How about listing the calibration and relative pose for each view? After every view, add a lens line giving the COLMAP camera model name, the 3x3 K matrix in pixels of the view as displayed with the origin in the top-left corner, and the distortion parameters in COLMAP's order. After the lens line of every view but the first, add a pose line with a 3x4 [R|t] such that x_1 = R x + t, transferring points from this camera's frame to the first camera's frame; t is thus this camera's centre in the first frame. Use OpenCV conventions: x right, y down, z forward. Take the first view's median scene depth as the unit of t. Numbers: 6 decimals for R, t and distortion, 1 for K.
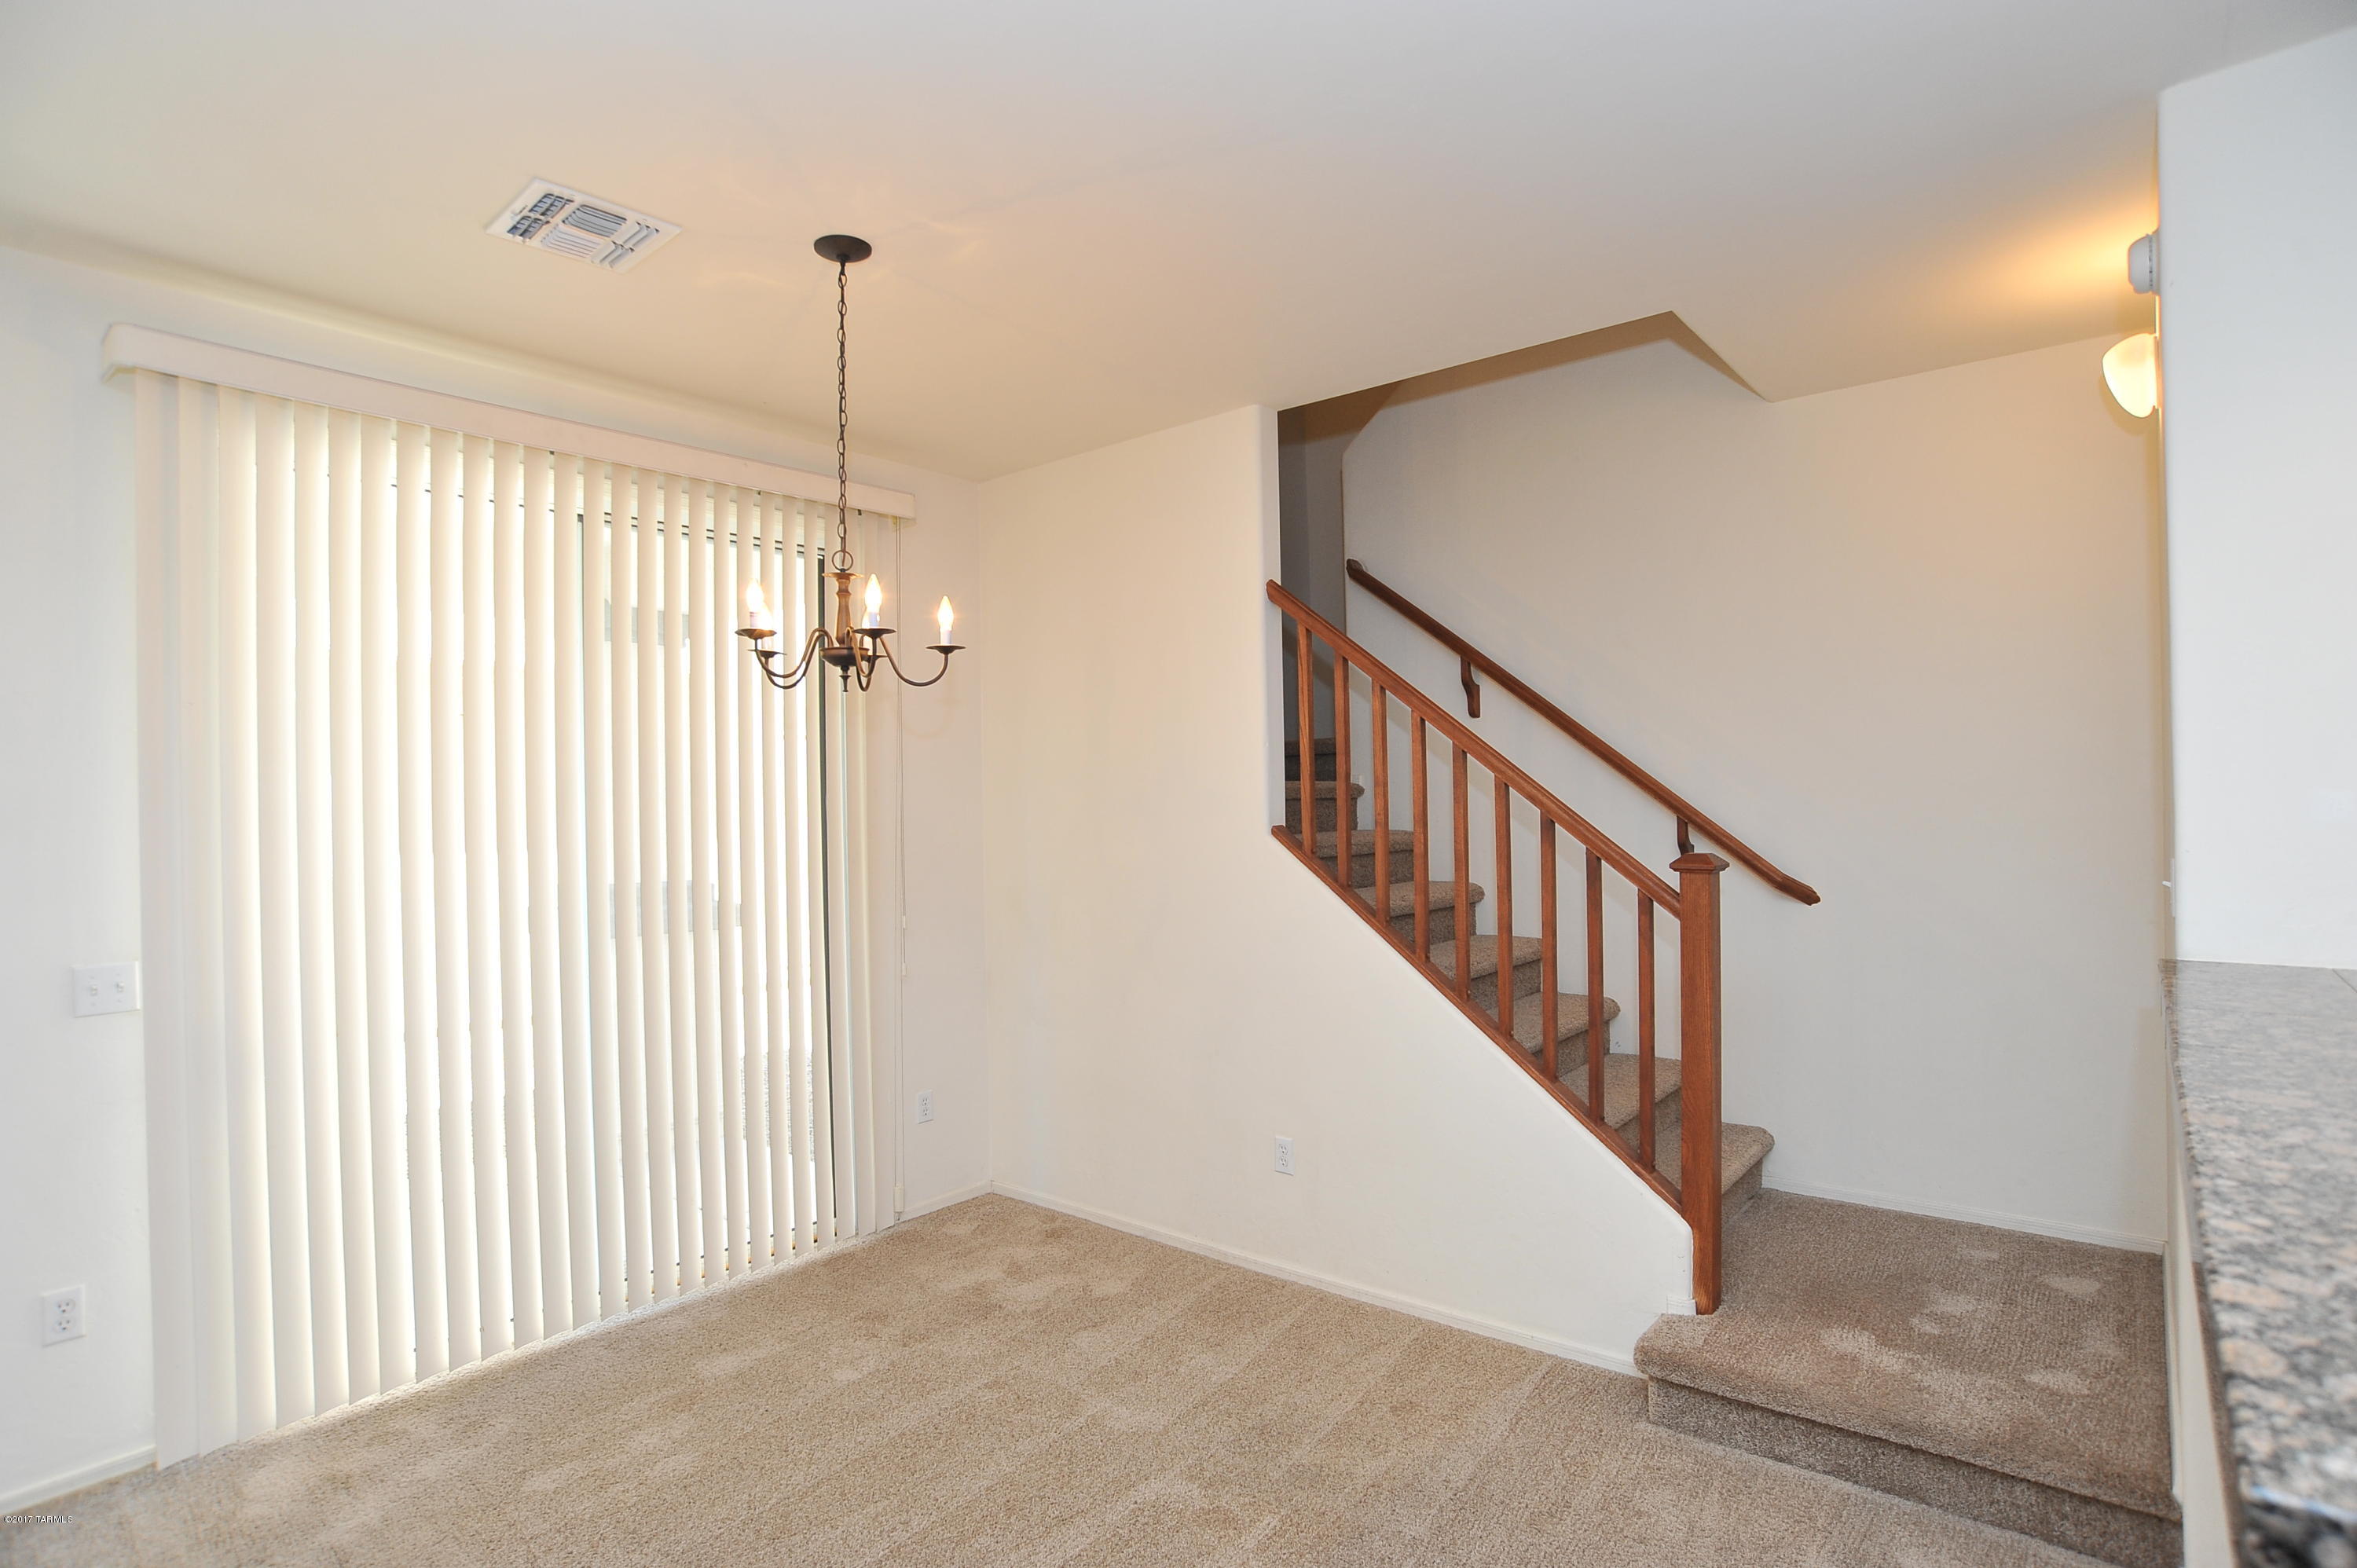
lens RADIAL K [[1197.5, 0, 1121.5], [0, 1197.5, 812.0], [0, 0, 1]] dist [-0.079639, 0.027413]
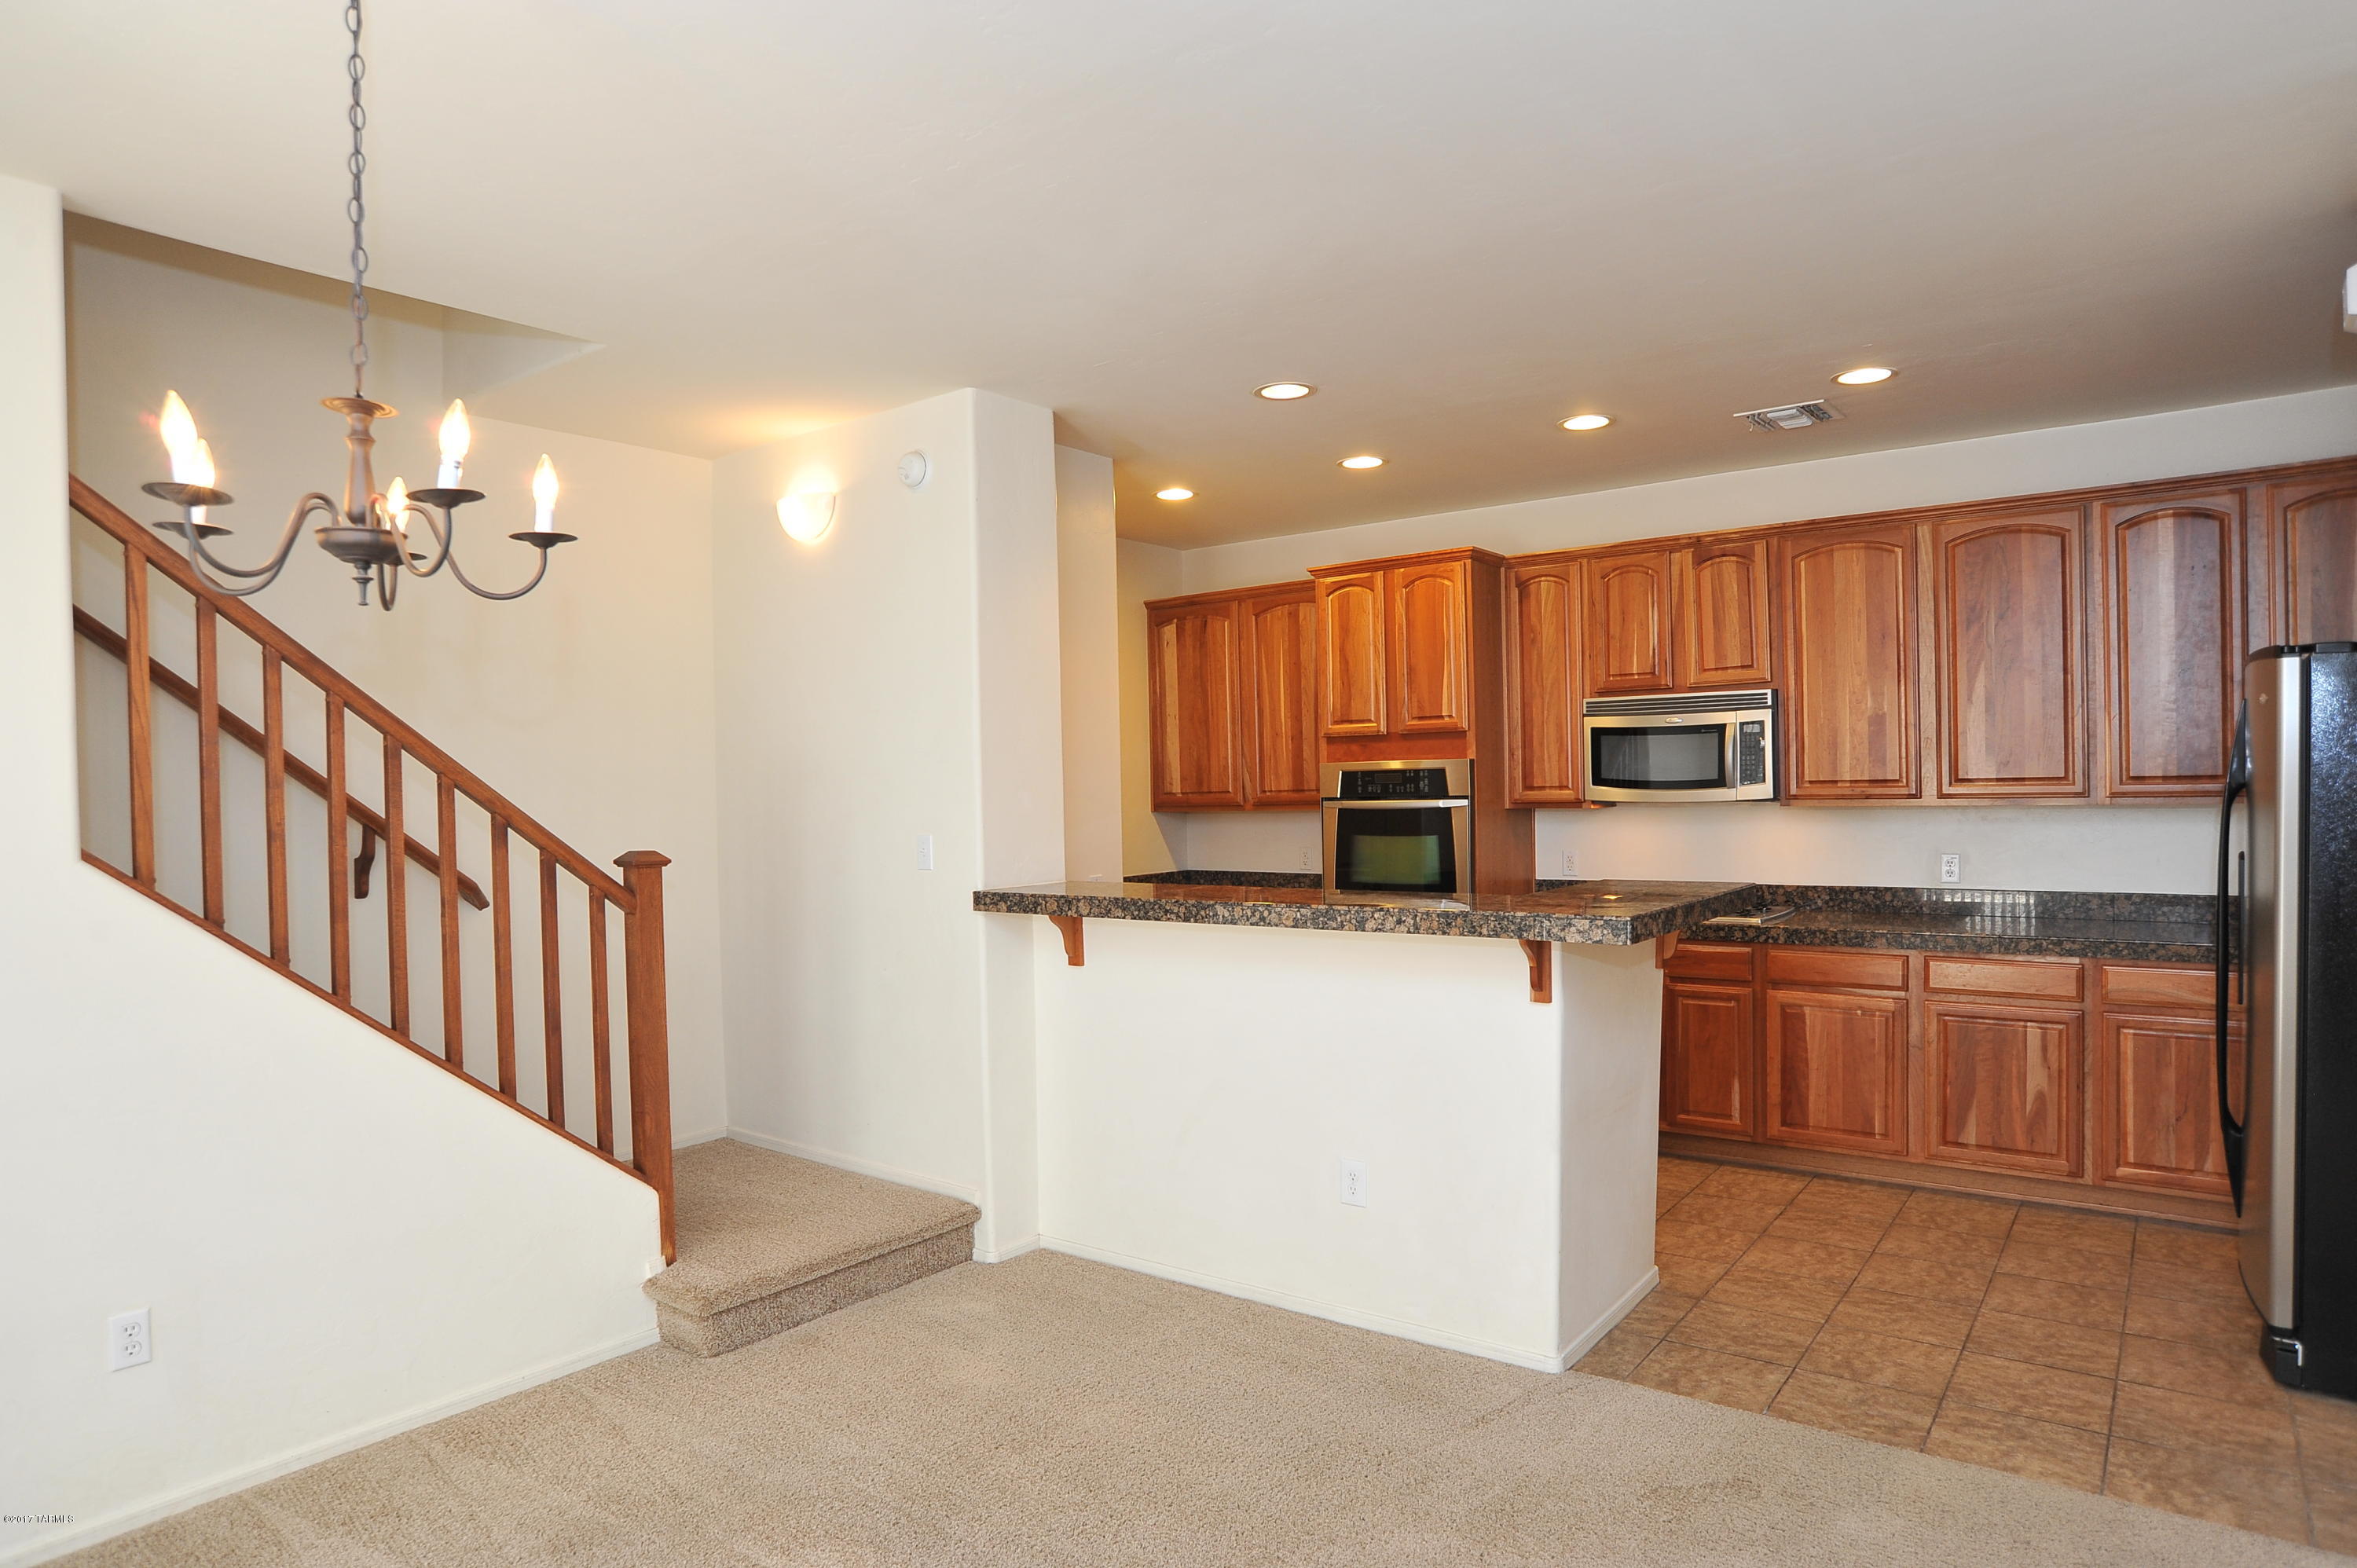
lens RADIAL K [[1384.8, 0, 1184.1], [0, 1384.8, 809.5], [0, 0, 1]] dist [-0.058868, 0.020521]
pose [[-0.076091, -0.004992, 0.997088, -0.809165], [0.029305, 0.999544, 0.007241, 0.003385], [-0.996670, 0.029770, -0.075910, 0.572276]]
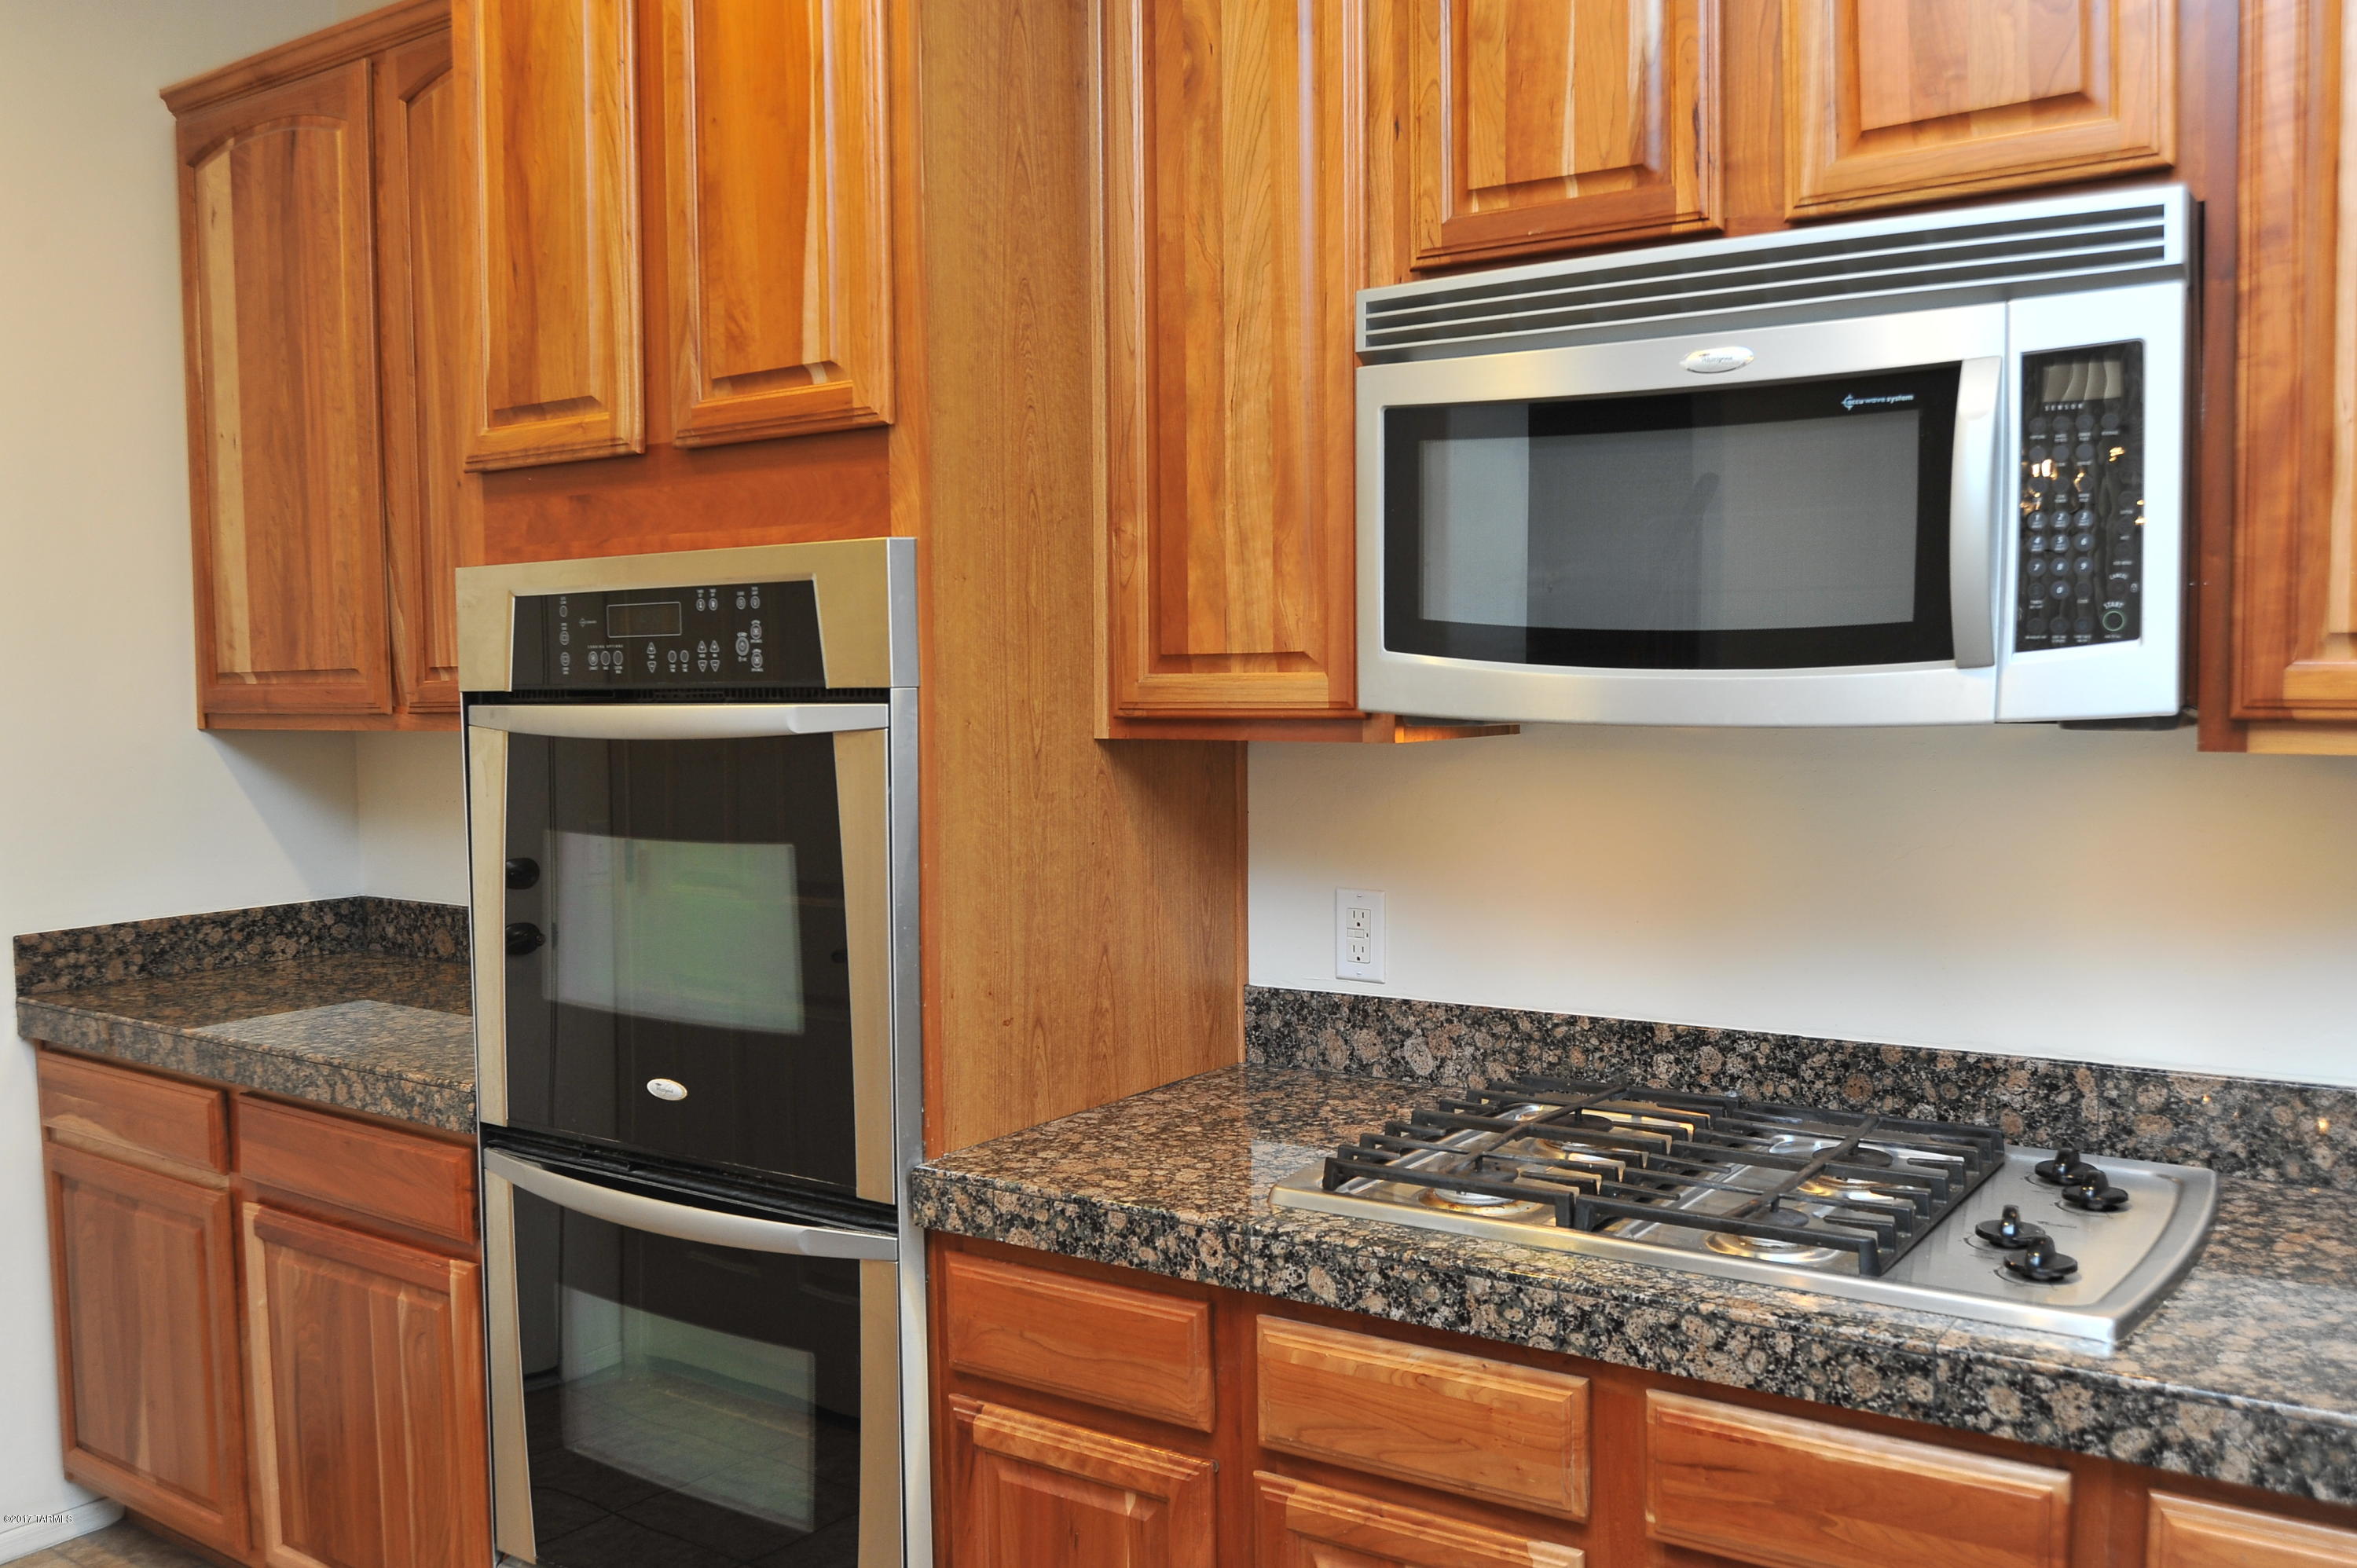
lens RADIAL K [[2002.0, 0, 1178.3], [0, 2002.0, 806.9], [0, 0, 1]] dist [-0.051182, 0.033417]
pose [[-0.114705, -0.055639, 0.991840, 0.380982], [0.020722, 0.998079, 0.058386, 0.011894], [-0.993183, 0.027250, -0.113331, 0.016005]]
